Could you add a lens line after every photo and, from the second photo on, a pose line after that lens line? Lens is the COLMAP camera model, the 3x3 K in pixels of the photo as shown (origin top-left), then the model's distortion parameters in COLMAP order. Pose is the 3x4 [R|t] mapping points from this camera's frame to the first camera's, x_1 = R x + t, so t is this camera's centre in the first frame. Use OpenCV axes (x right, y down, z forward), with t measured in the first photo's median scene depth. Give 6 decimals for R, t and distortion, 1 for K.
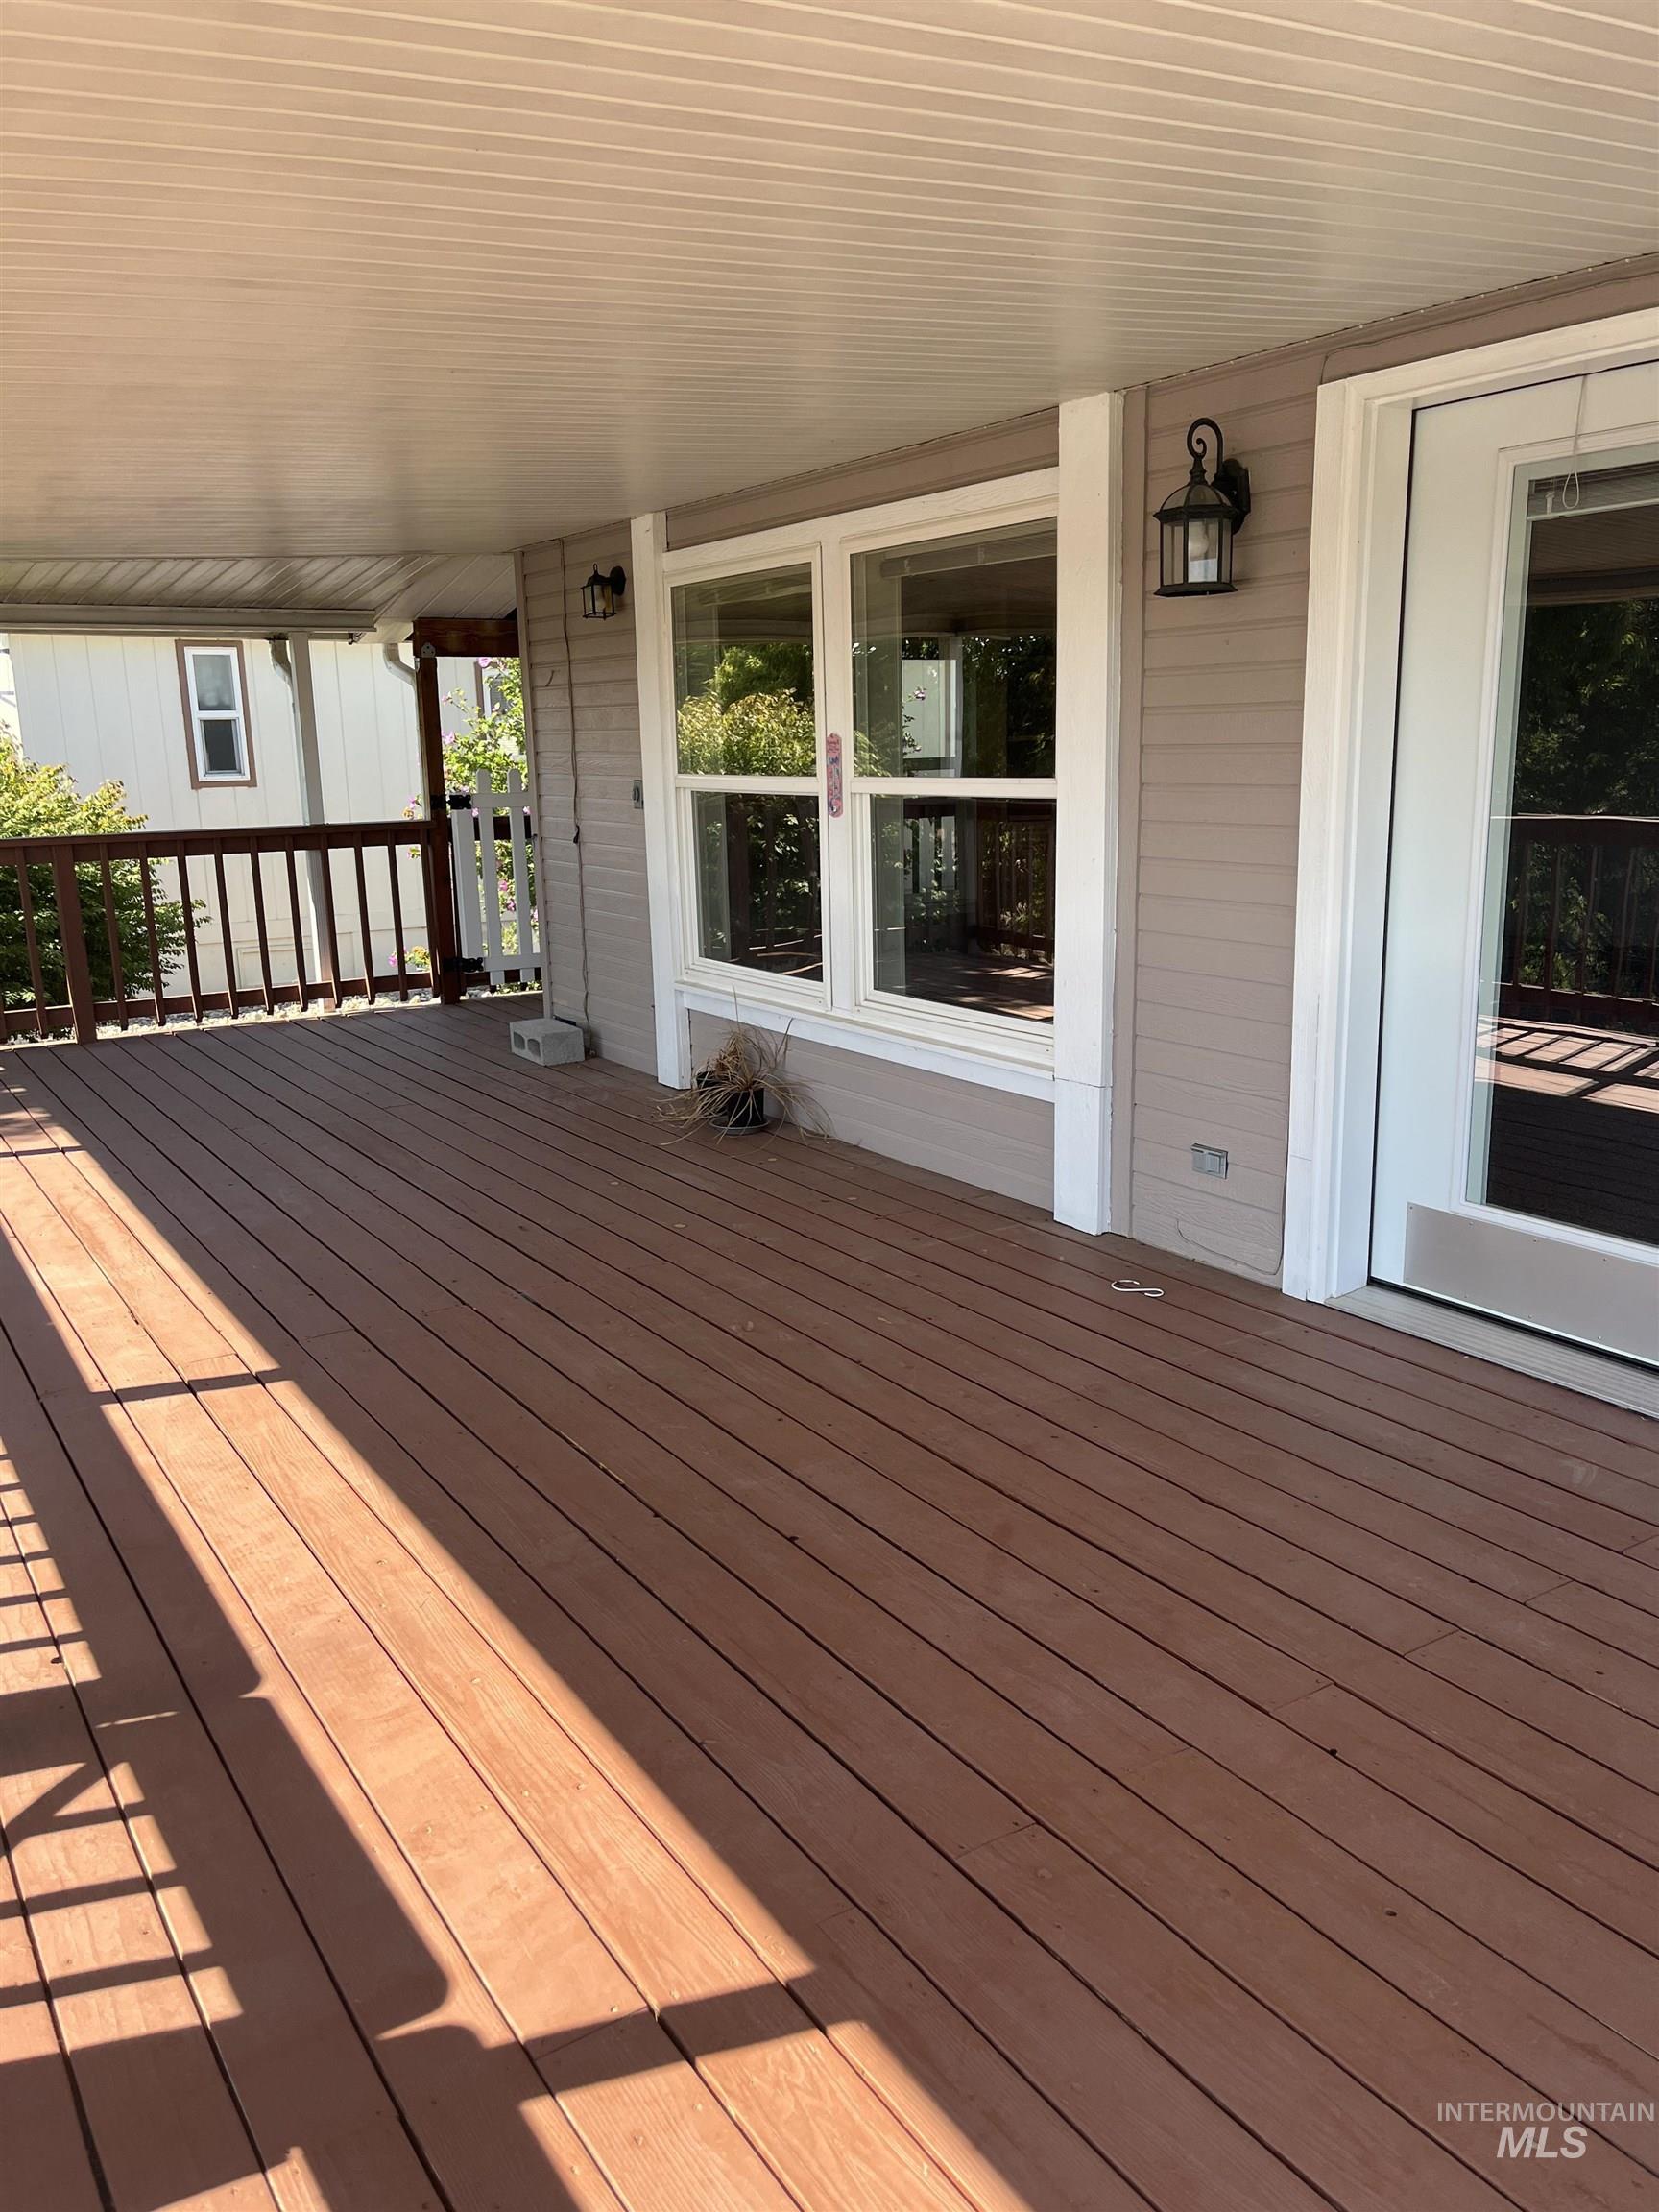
lens RADIAL K [[1686.2, 0, 846.4], [0, 1686.2, 1114.5], [0, 0, 1]] dist [0.059337, -0.081045]
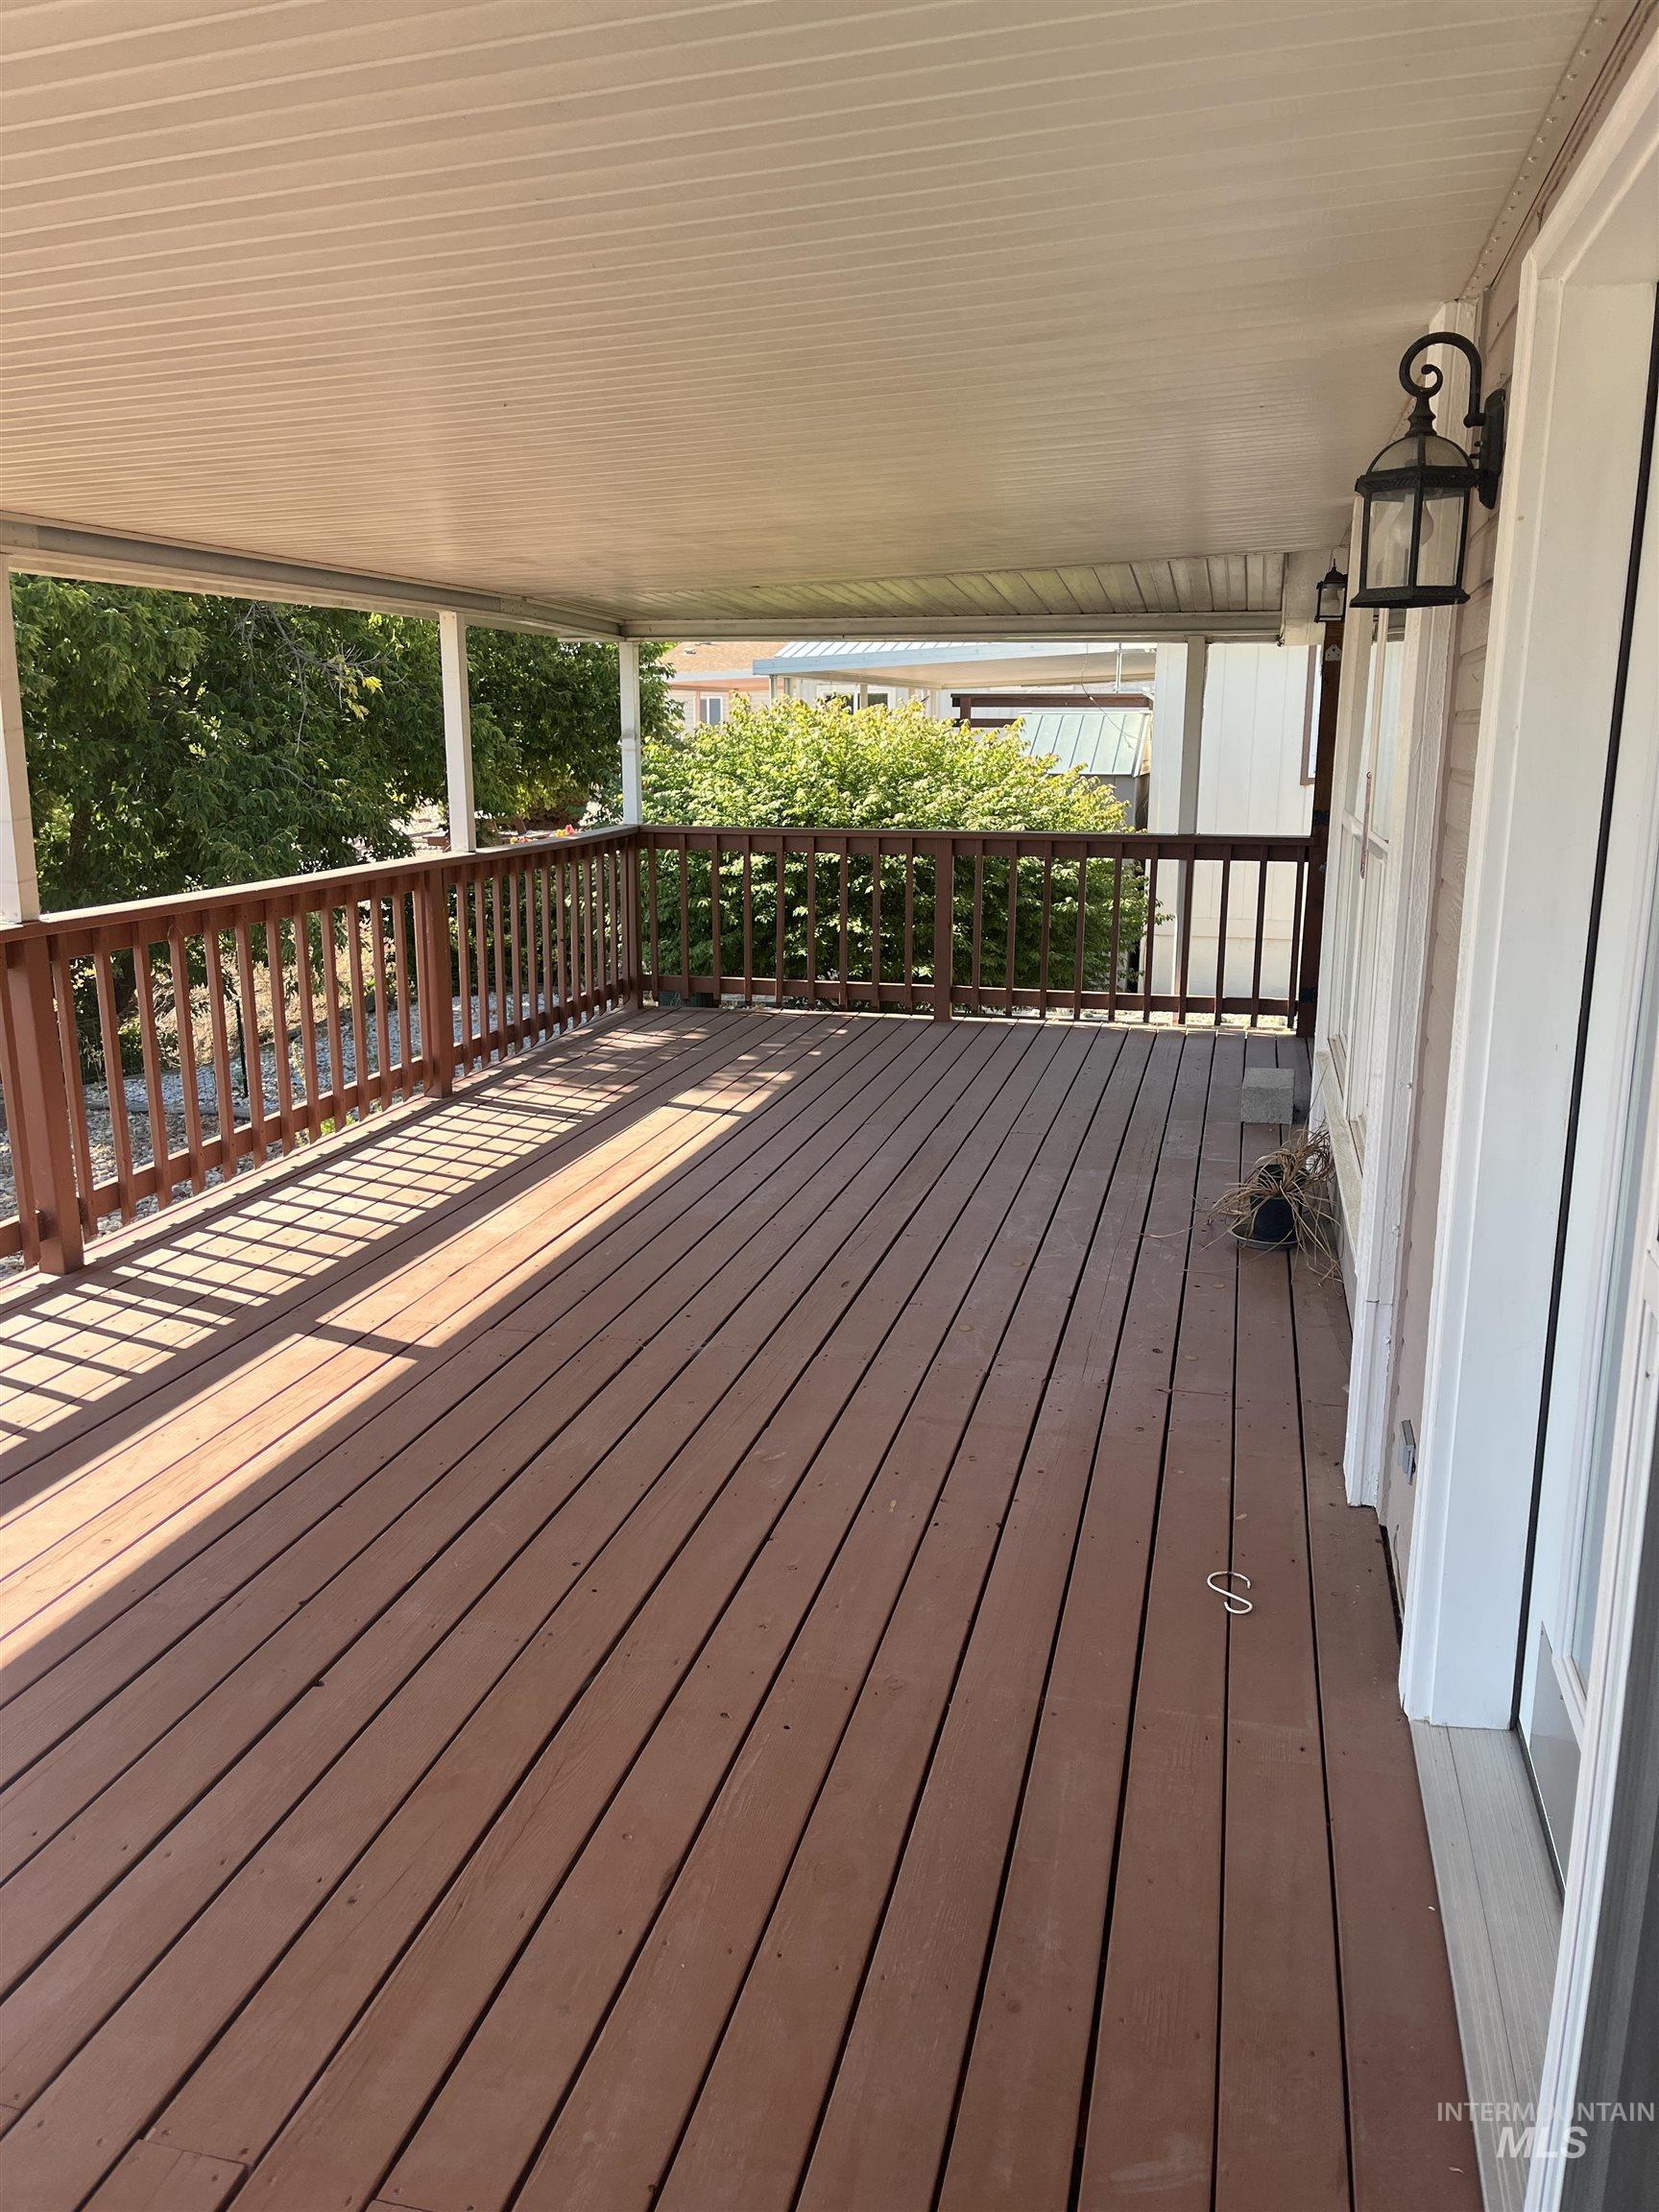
lens RADIAL K [[1686.2, 0, 836.8], [0, 1686.2, 1102.2], [0, 0, 1]] dist [0.059337, -0.081045]
pose [[0.686843, 0.184294, -0.703052, 0.391898], [-0.180995, 0.980215, 0.080126, -0.093457], [0.703909, 0.072215, 0.706610, 0.281814]]
